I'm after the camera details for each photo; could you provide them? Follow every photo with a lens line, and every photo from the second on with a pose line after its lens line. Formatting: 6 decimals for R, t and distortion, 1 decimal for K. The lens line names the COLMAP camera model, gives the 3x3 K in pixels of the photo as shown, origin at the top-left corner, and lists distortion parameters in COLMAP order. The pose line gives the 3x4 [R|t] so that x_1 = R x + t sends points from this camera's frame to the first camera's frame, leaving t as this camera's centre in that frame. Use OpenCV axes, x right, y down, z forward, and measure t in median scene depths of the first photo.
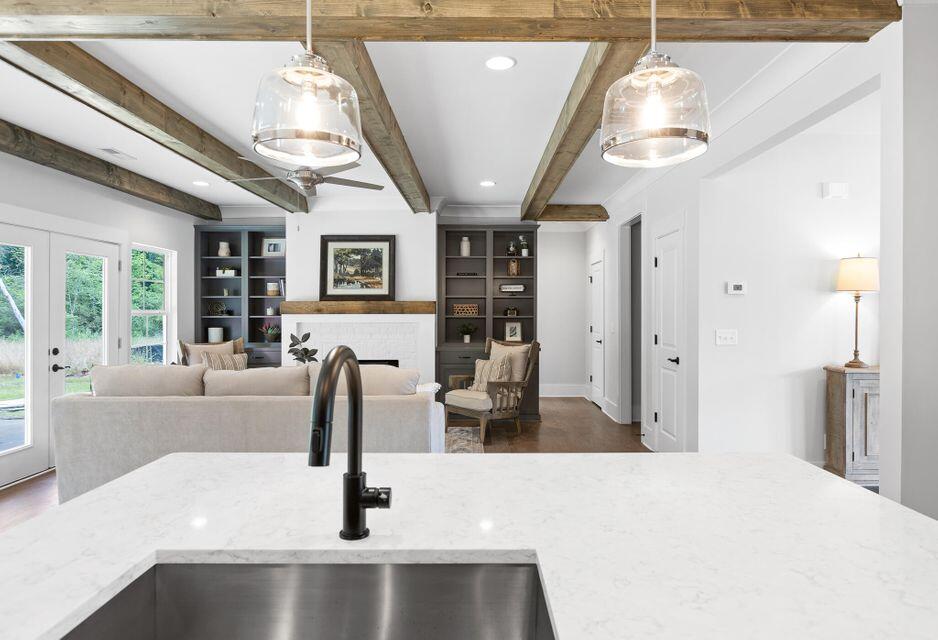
lens RADIAL K [[550.3, 0, 481.2], [0, 550.3, 320.4], [0, 0, 1]] dist [-0.004133, -0.001053]
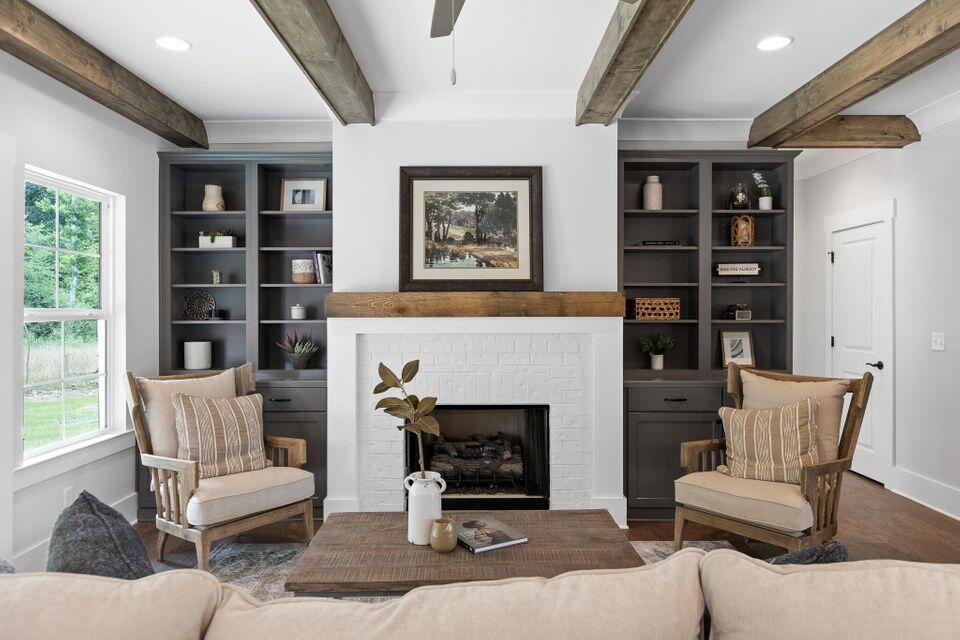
lens RADIAL K [[622.2, 0, 480.0], [0, 622.2, 320.0], [0, 0, 1]] dist [-0.001608, -0.001372]
pose [[0.999992, -0.000757, -0.004043, -0.205614], [0.000746, 0.999996, -0.002737, -0.006885], [0.004045, 0.002734, 0.999988, 0.393822]]
